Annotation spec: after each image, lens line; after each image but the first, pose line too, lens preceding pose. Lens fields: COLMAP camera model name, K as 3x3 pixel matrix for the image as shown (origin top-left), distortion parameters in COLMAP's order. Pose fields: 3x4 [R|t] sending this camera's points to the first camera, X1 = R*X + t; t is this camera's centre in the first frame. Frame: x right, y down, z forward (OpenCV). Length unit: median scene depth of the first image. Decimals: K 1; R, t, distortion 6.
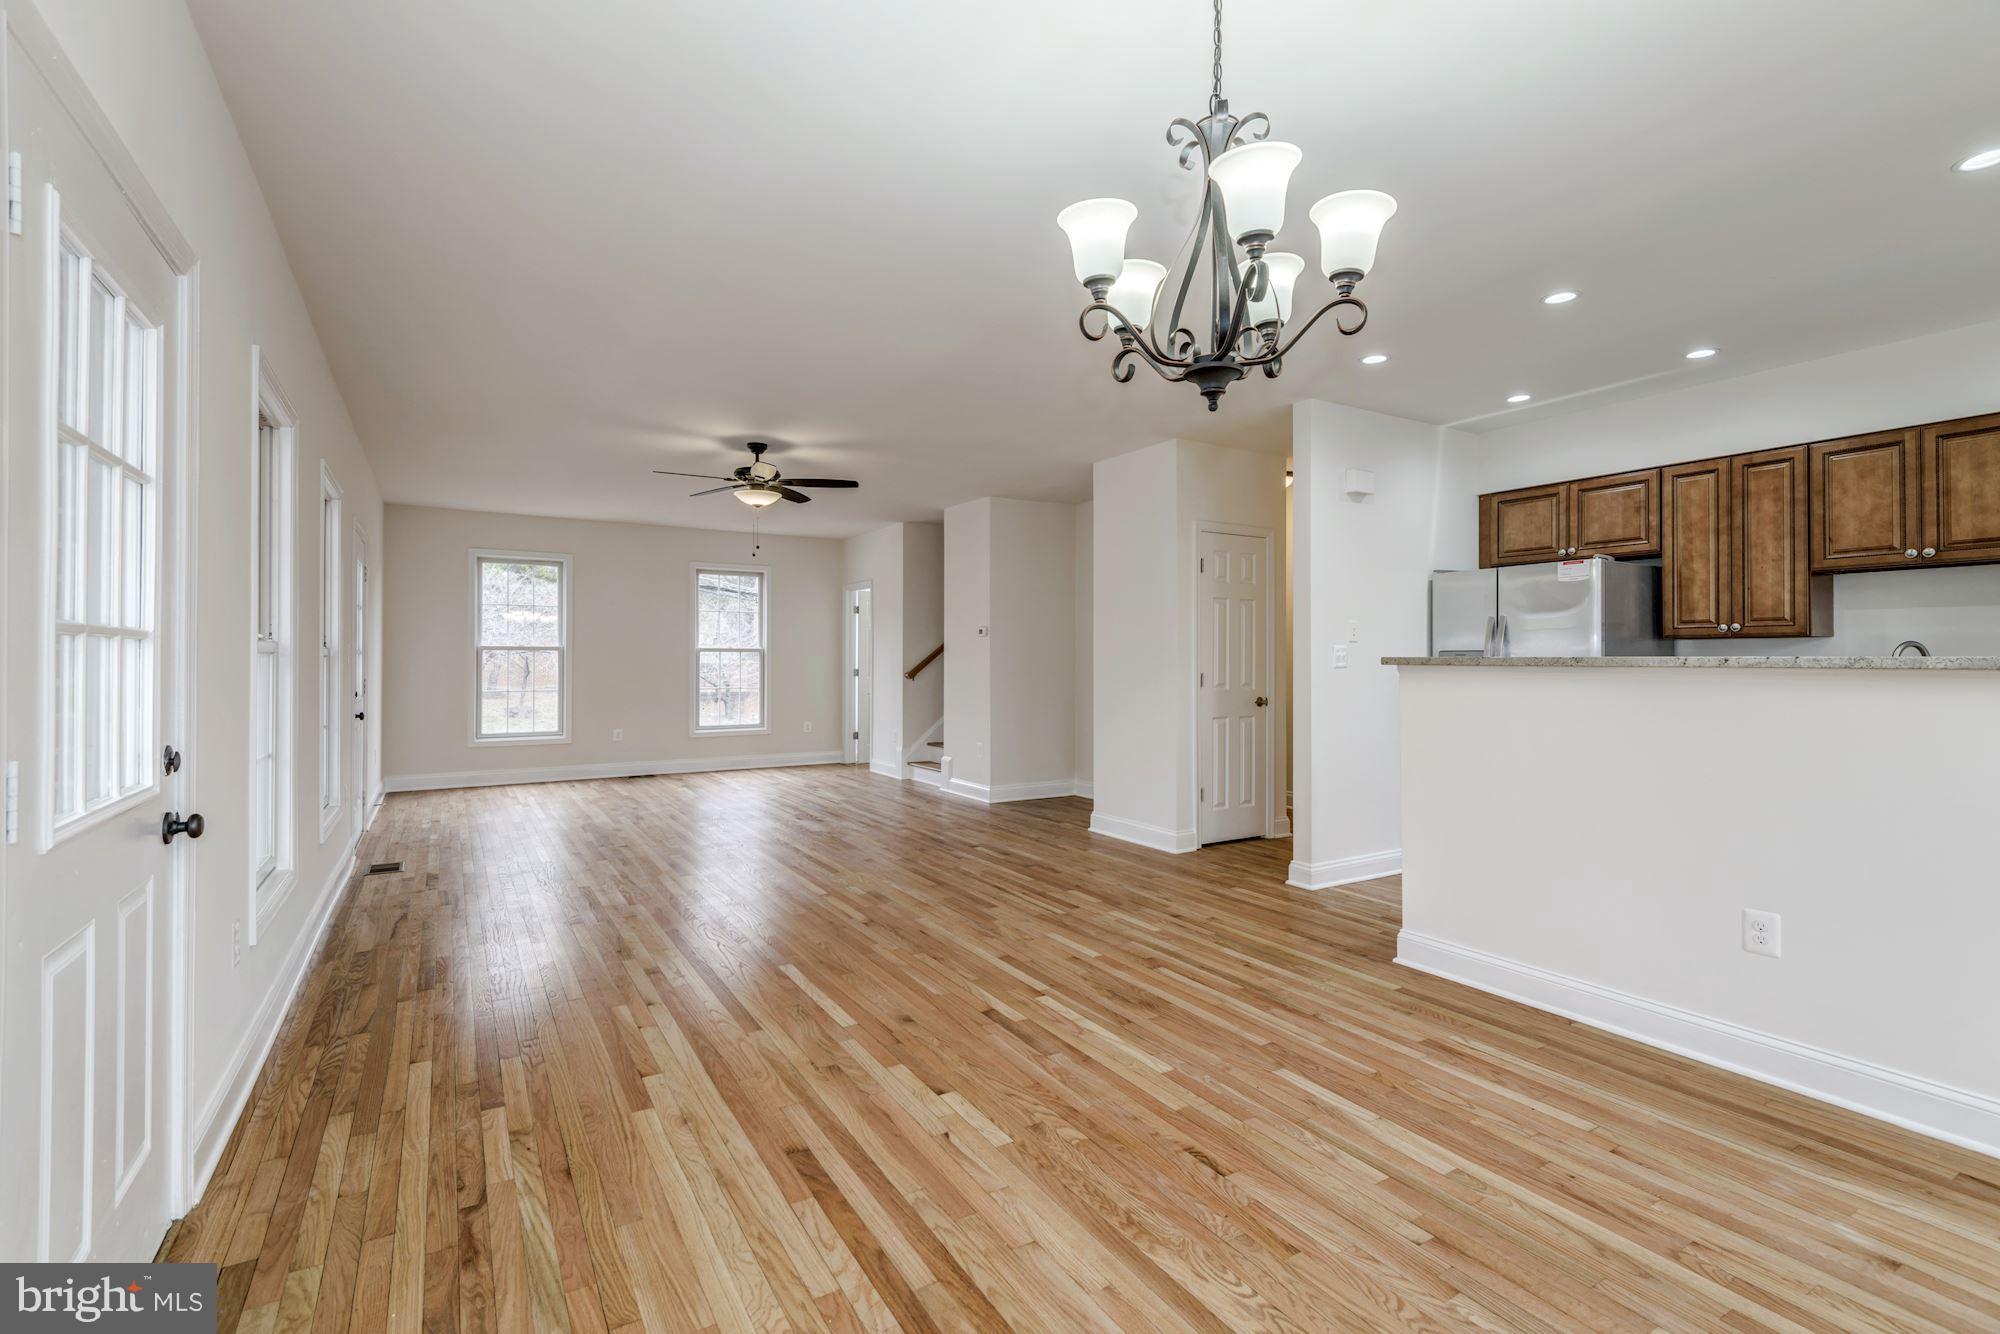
lens RADIAL K [[913.1, 0, 1028.7], [0, 913.1, 652.9], [0, 0, 1]] dist [0.040997, -0.019285]
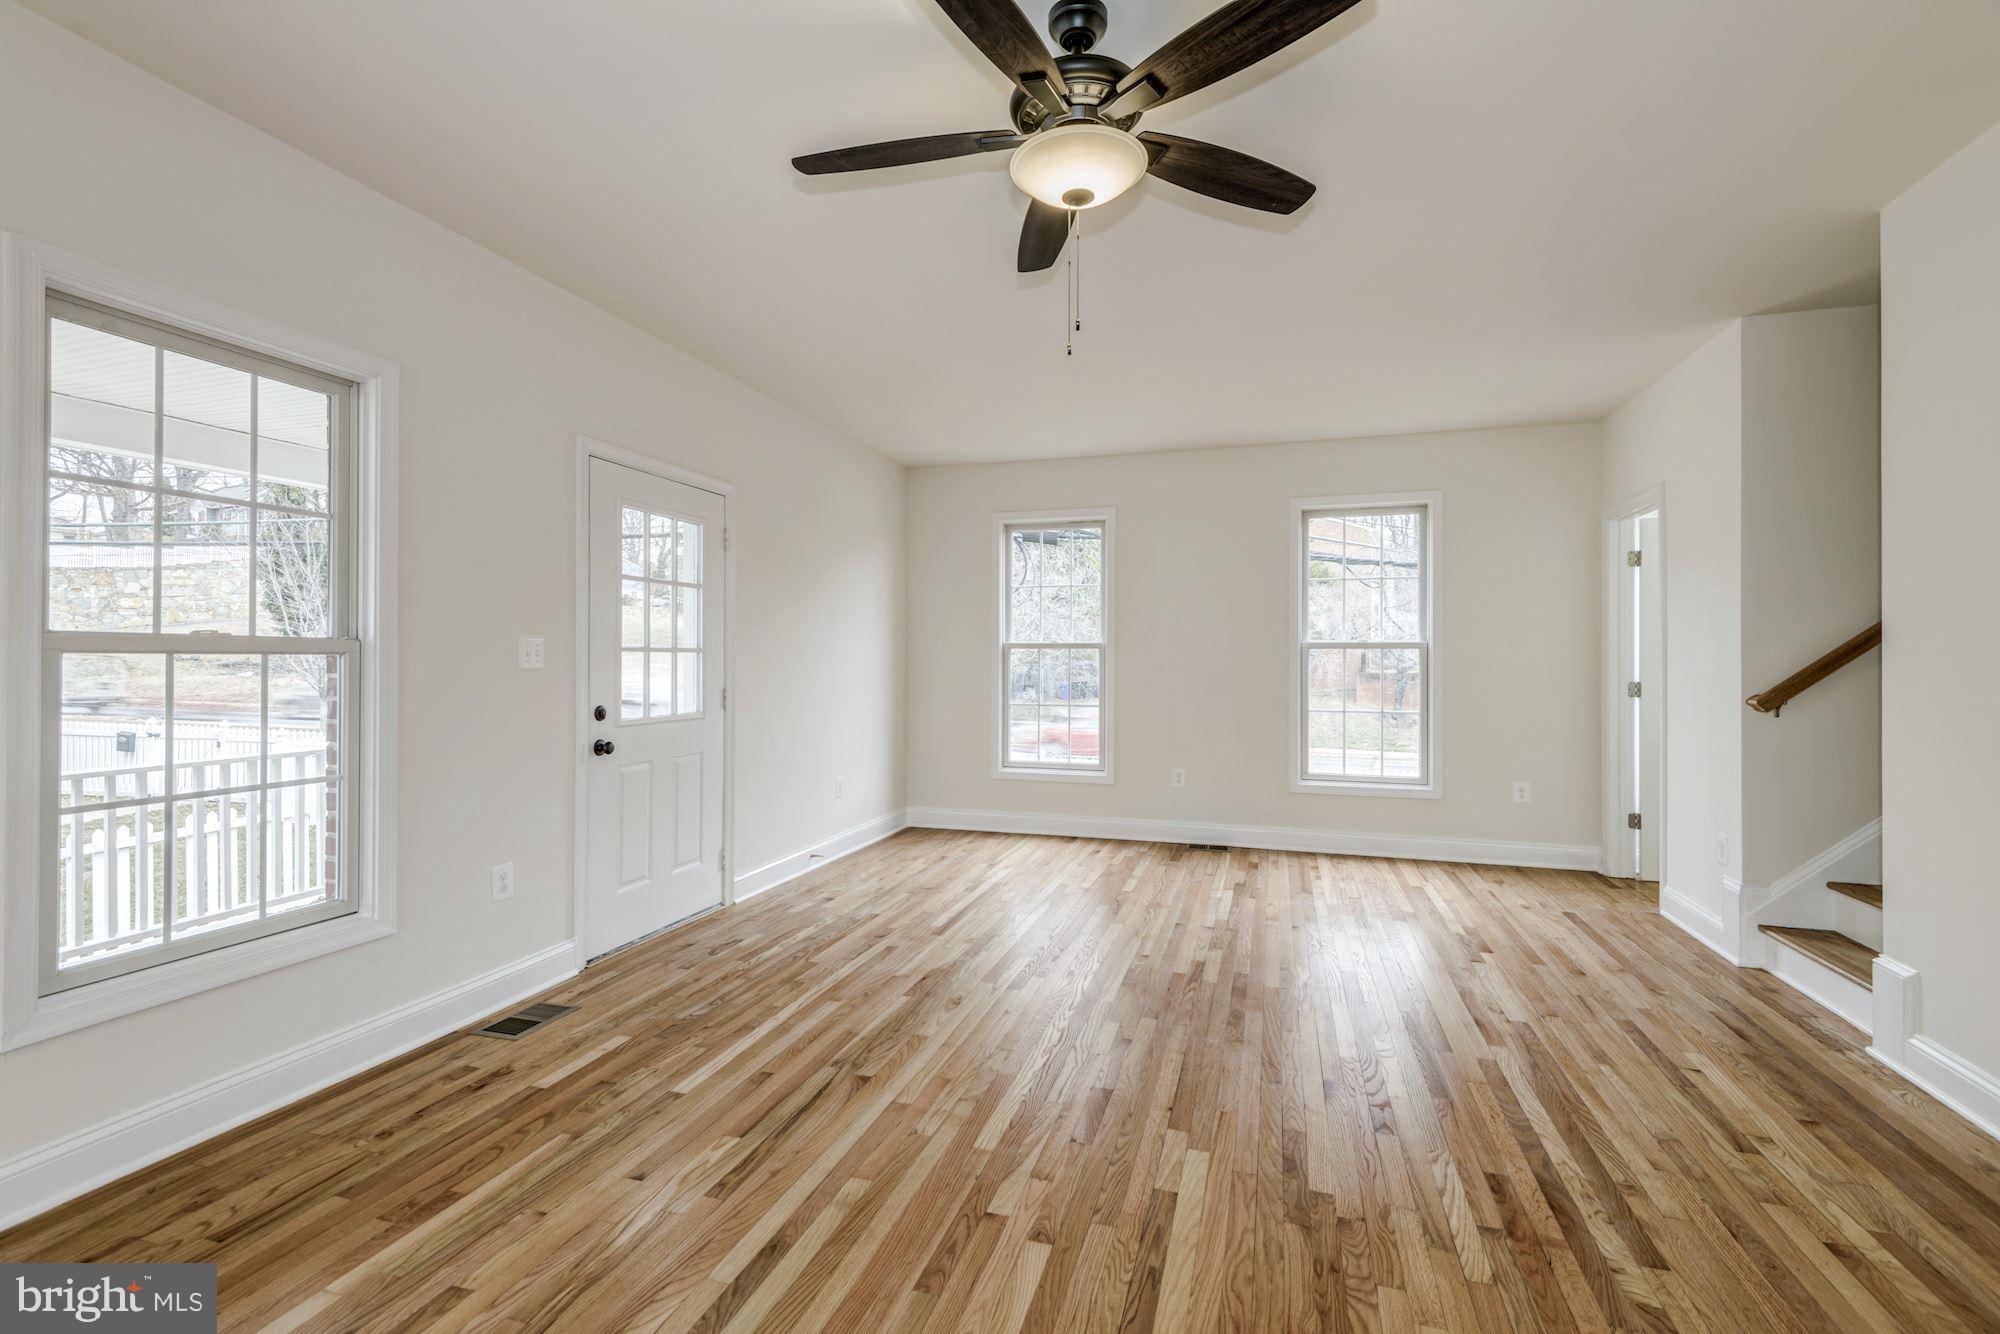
lens RADIAL K [[903.4, 0, 995.9], [0, 903.4, 654.1], [0, 0, 1]] dist [0.036109, -0.019915]
pose [[0.638452, -0.005687, -0.769641, -0.102296], [0.004119, 0.999984, -0.003972, 0.010128], [0.769651, -0.000634, 0.638465, 1.358299]]
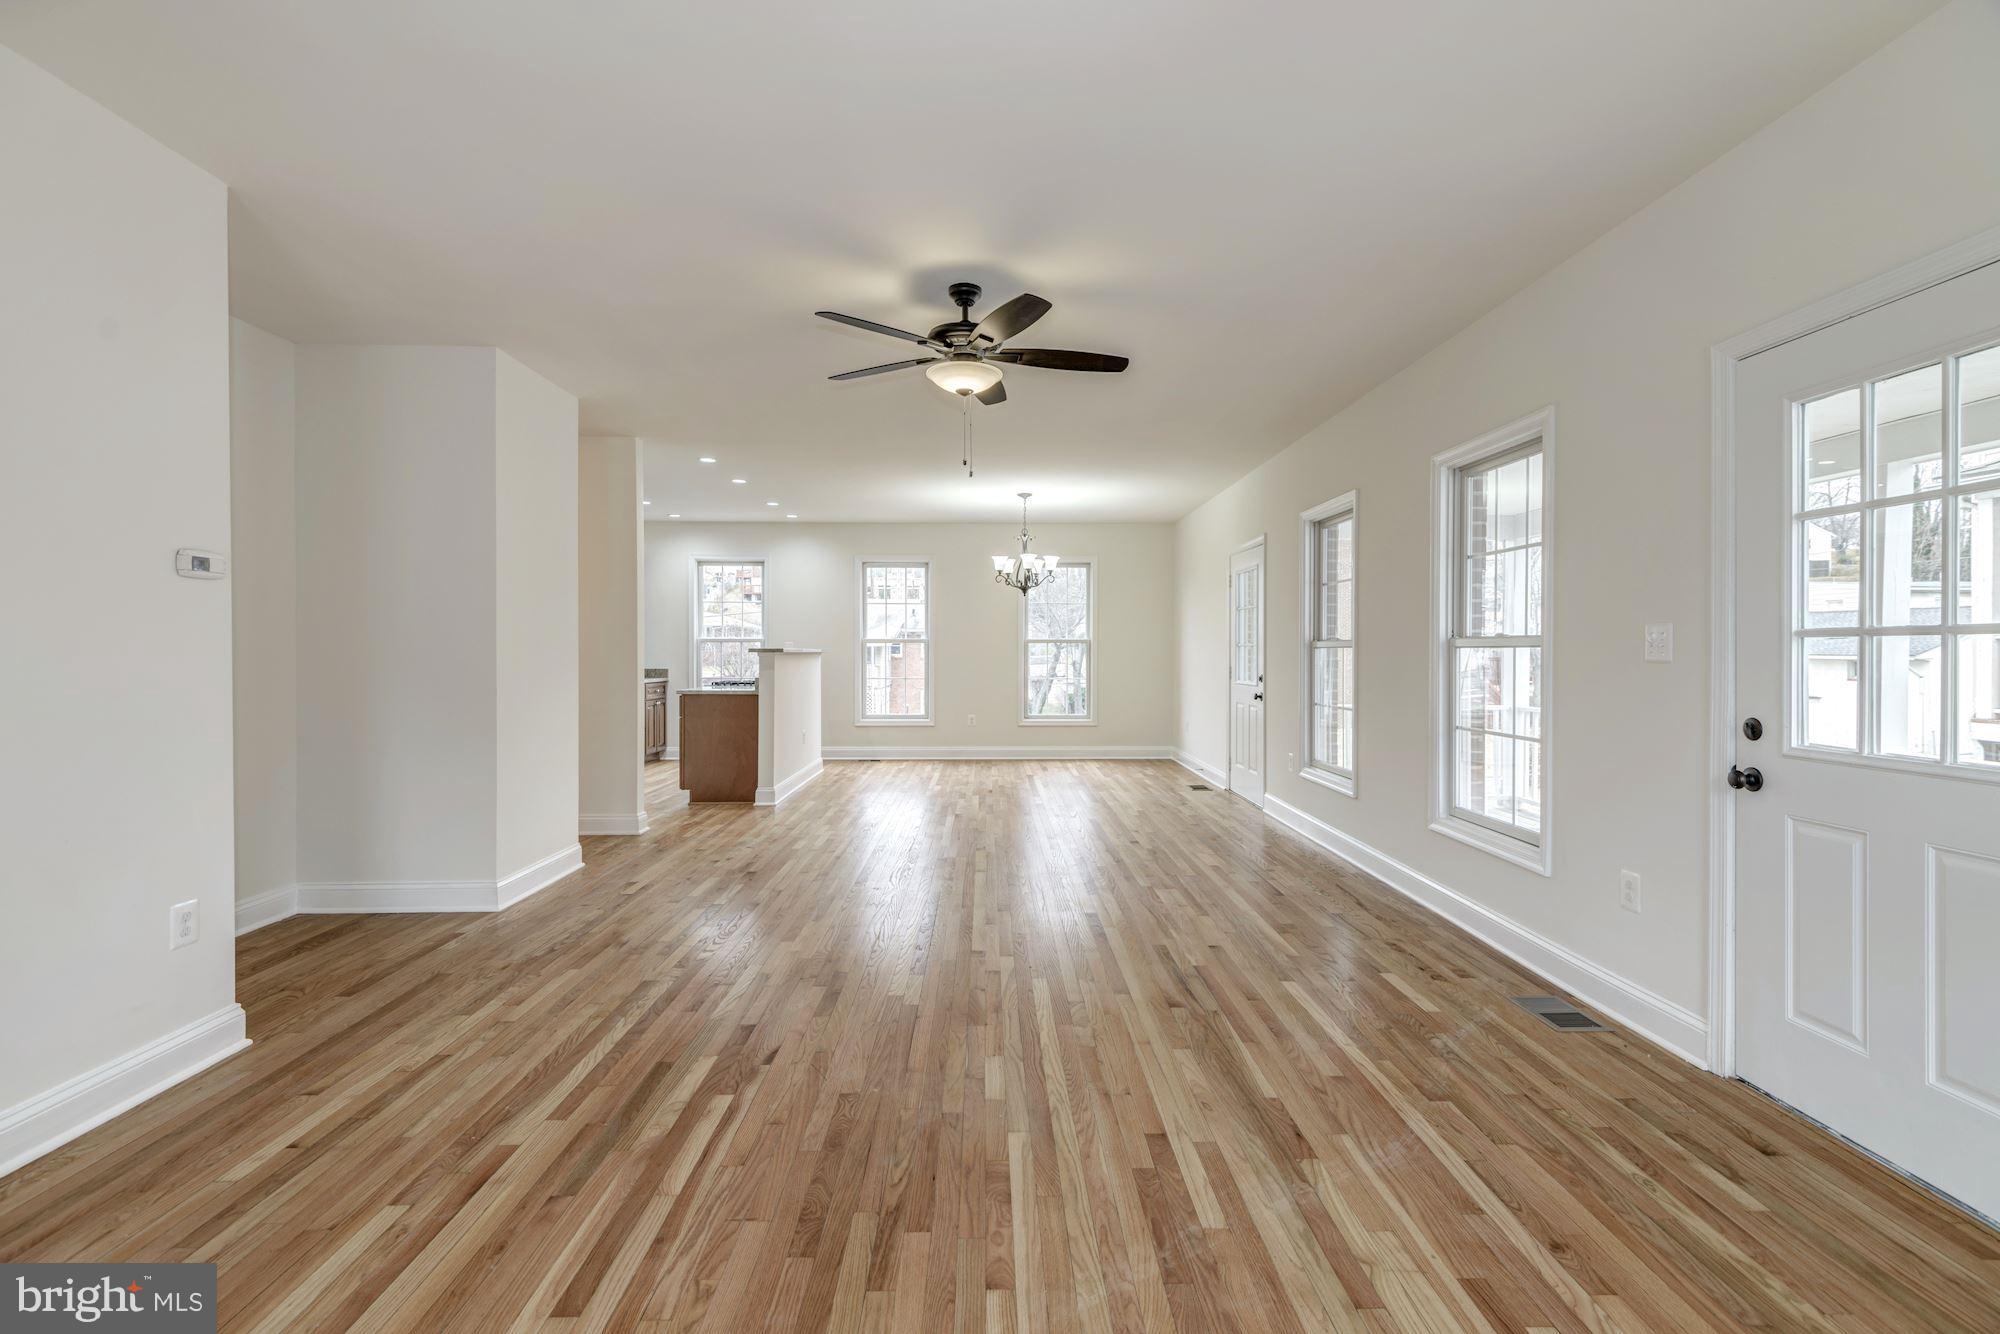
lens RADIAL K [[903.4, 0, 995.9], [0, 903.4, 654.1], [0, 0, 1]] dist [0.036109, -0.019915]
pose [[-0.843599, -0.004876, 0.536952, -1.163317], [-0.007001, 0.999974, -0.001920, 0.019867], [-0.536928, -0.005379, -0.843611, 2.700247]]
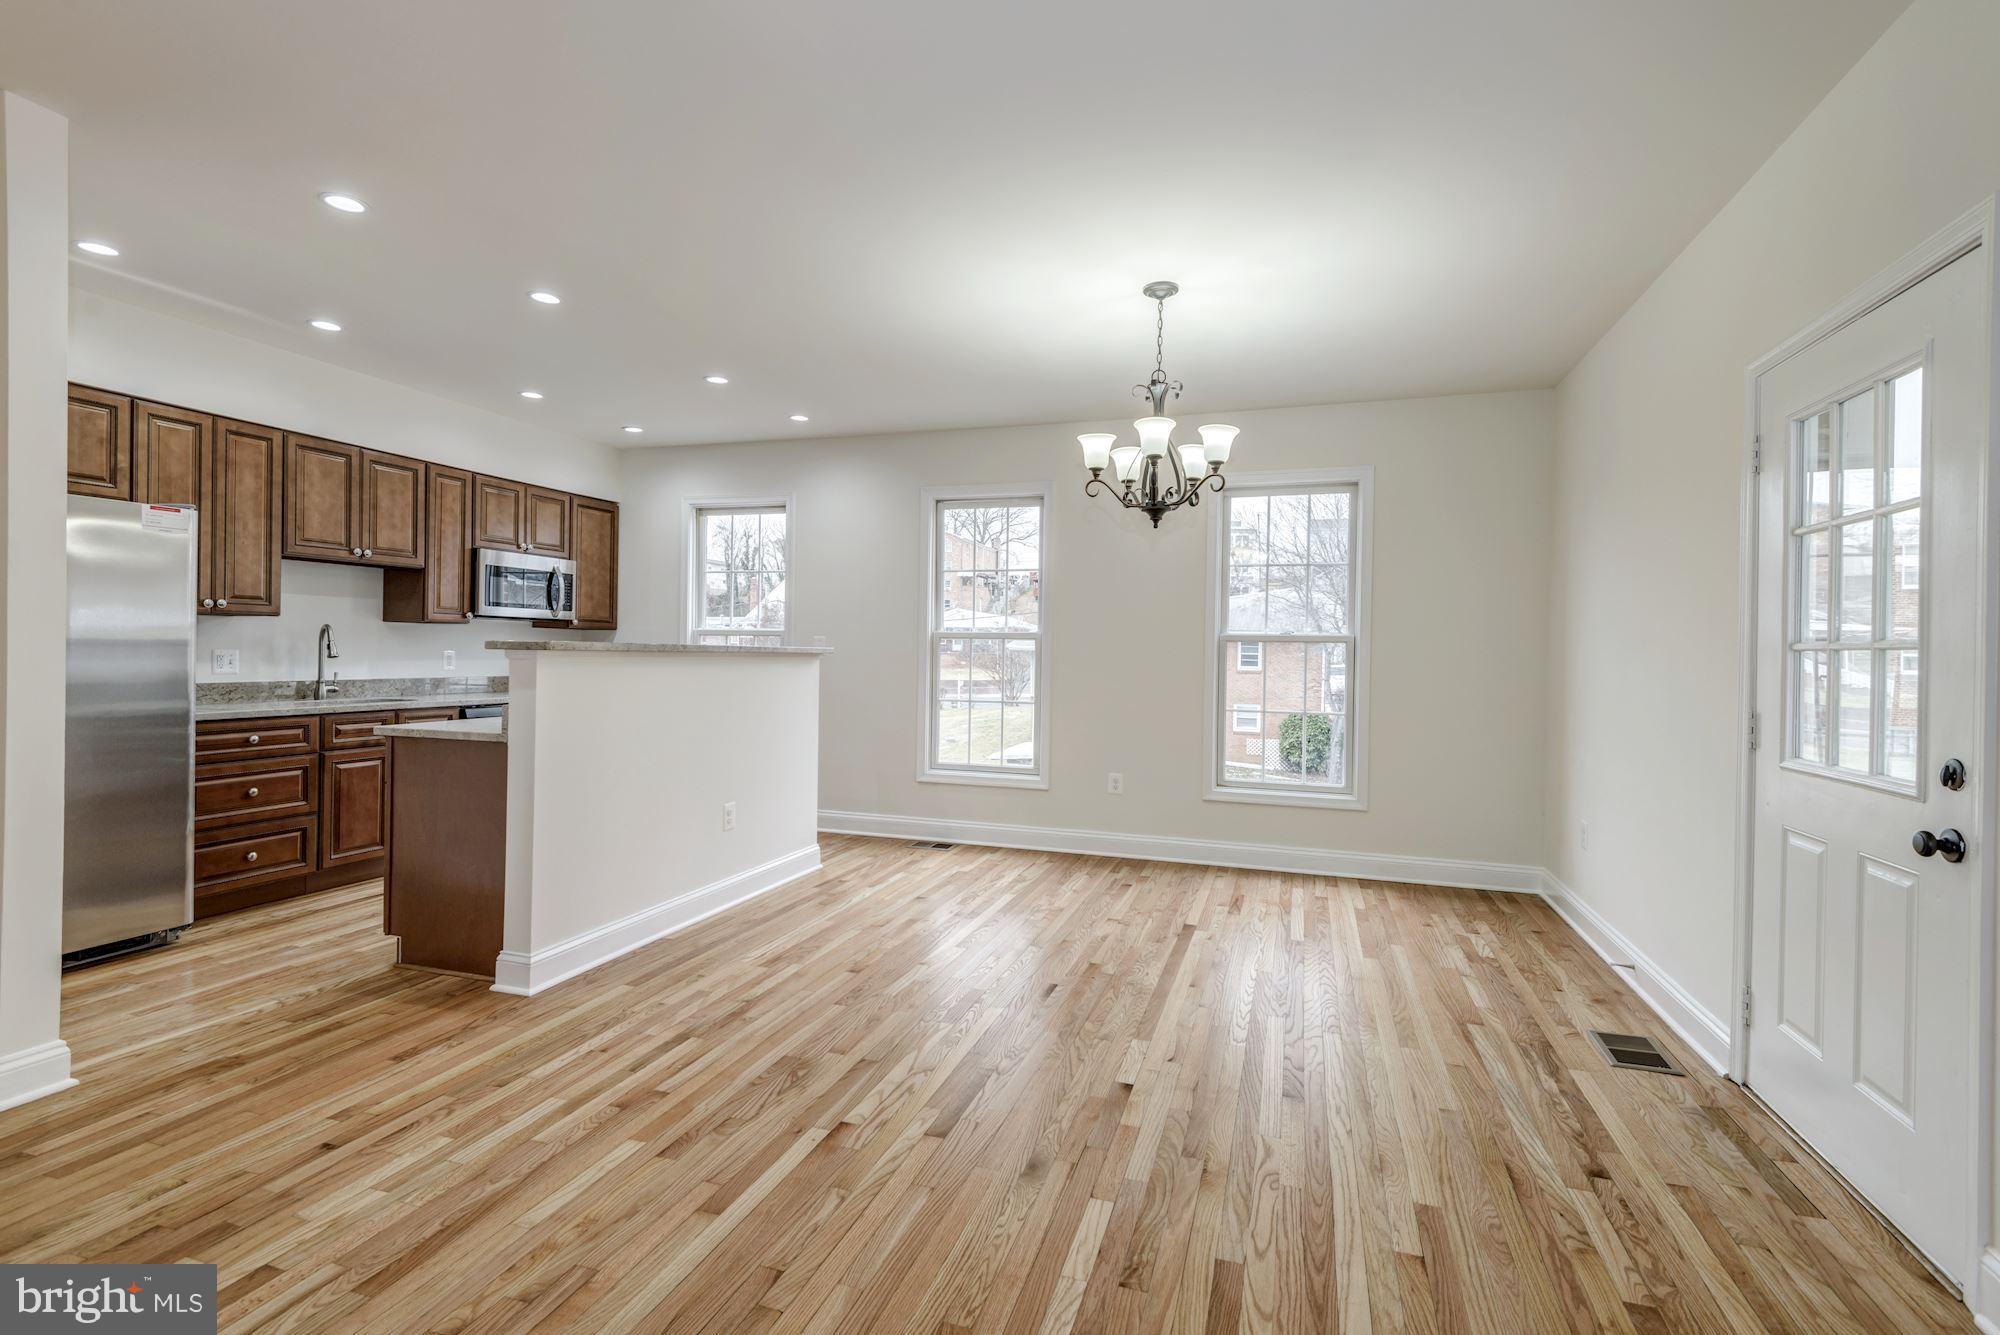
lens RADIAL K [[897.1, 0, 990.4], [0, 897.1, 659.4], [0, 0, 1]] dist [0.038512, -0.018828]
pose [[-0.616975, -0.018573, 0.786763, -0.599479], [-0.023531, 0.999710, 0.005146, 0.007835], [-0.786631, -0.015339, -0.617233, 1.348415]]
